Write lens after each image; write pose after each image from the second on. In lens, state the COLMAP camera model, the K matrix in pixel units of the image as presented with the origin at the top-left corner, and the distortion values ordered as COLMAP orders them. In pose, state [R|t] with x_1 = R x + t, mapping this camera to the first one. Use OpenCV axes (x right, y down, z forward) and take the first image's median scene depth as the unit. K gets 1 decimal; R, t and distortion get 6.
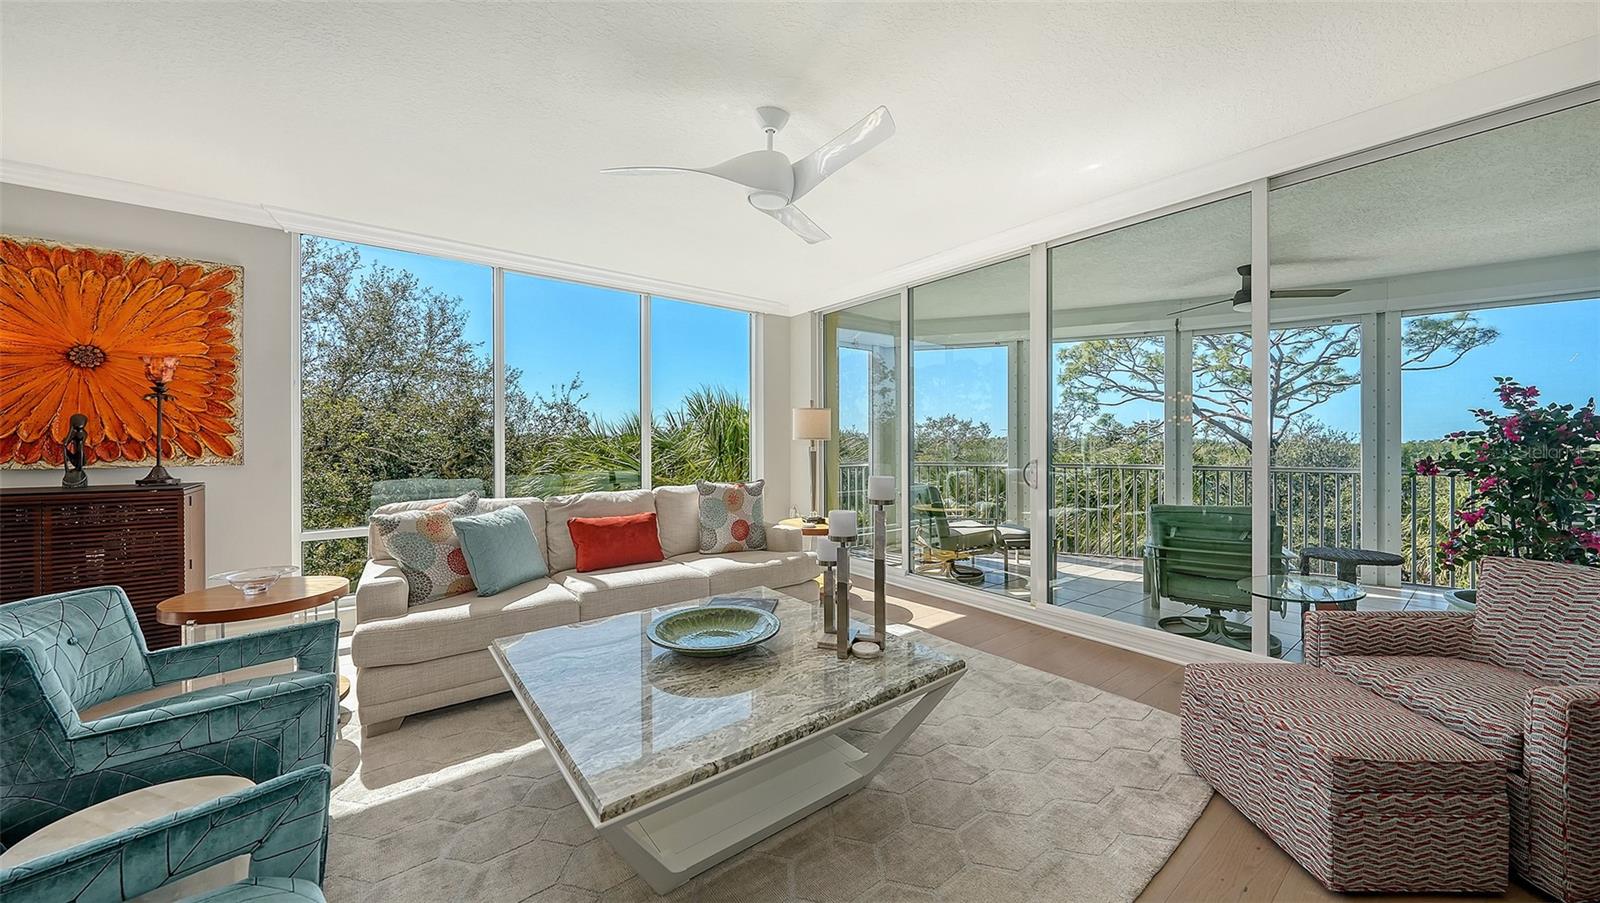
lens RADIAL K [[557.8, 0, 808.4], [0, 557.8, 442.1], [0, 0, 1]] dist [0.000400, -0.000135]
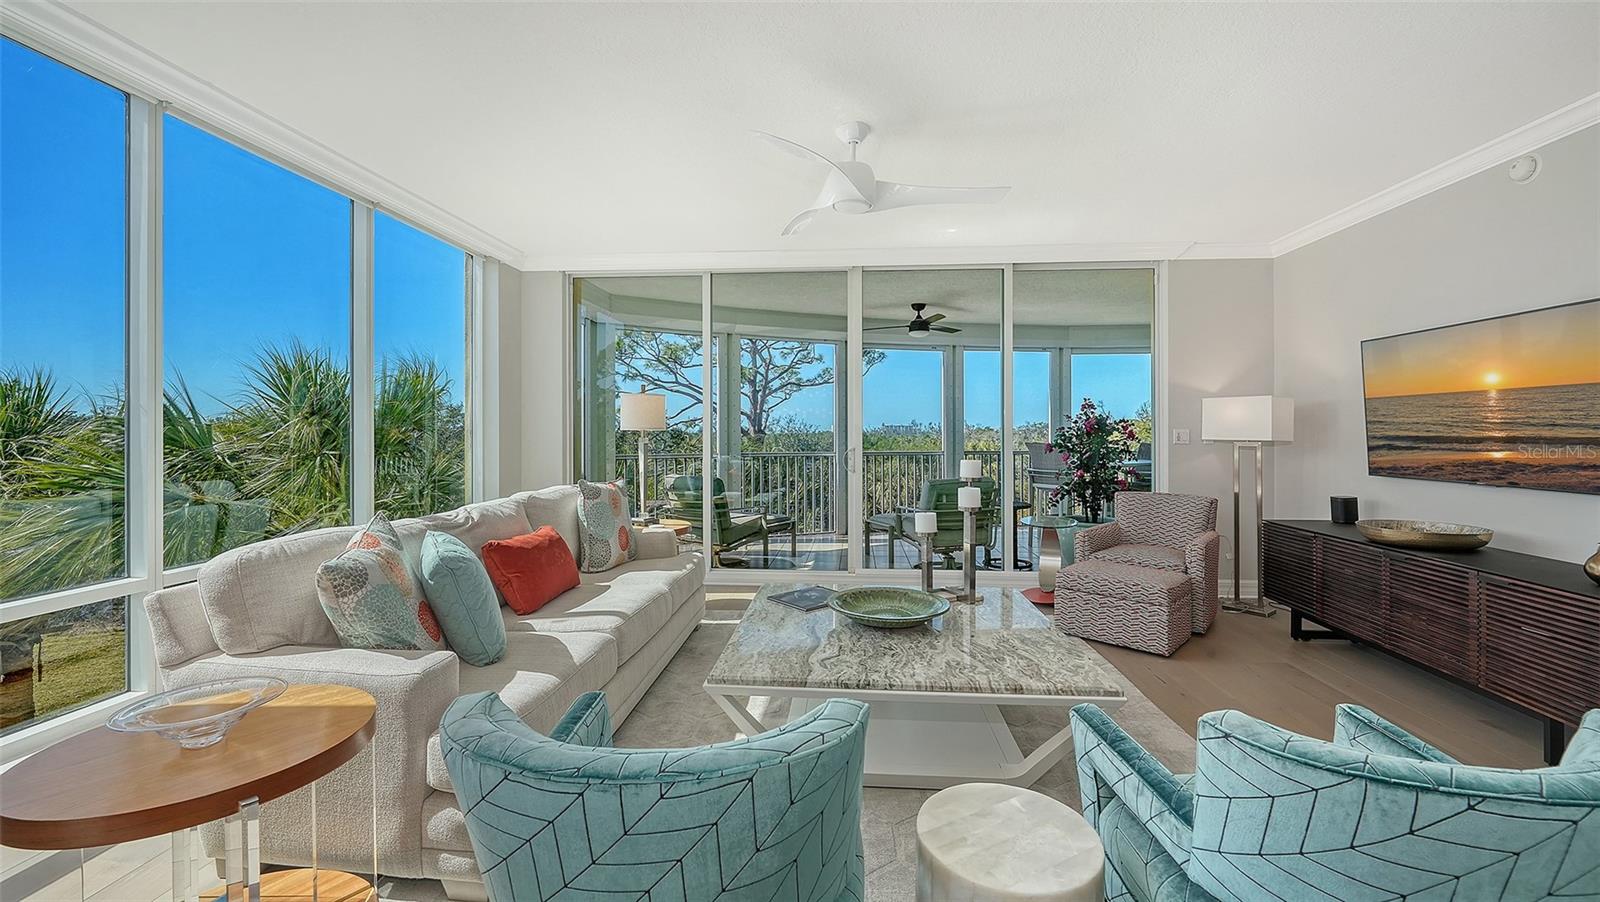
lens RADIAL K [[650.1, 0, 806.9], [0, 650.1, 440.6], [0, 0, 1]] dist [0.000417, -0.000030]
pose [[0.679322, -0.007925, 0.733798, -0.110983], [-0.001857, 0.999920, 0.012518, -0.000284], [-0.733838, -0.009867, 0.679253, 0.023253]]
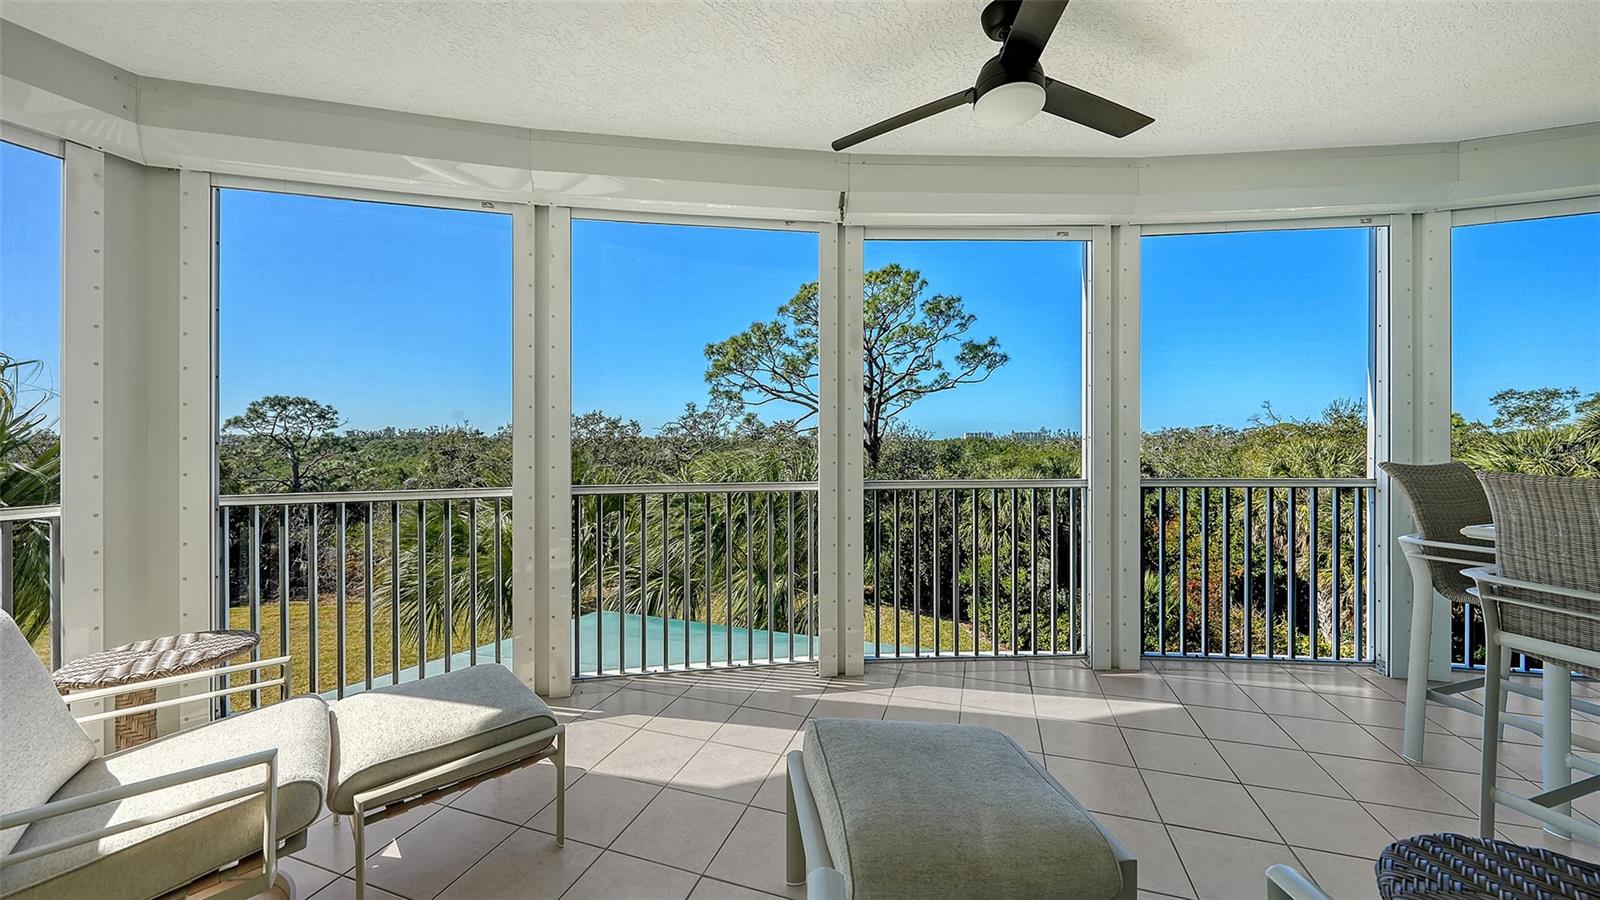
lens RADIAL K [[559.5, 0, 802.7], [0, 559.5, 450.8], [0, 0, 1]] dist [-0.002164, -0.000311]
pose [[0.836304, -0.015375, 0.548050, 0.080852], [0.006451, 0.999813, 0.018205, 0.000161], [-0.548227, -0.011689, 0.836248, 0.141466]]
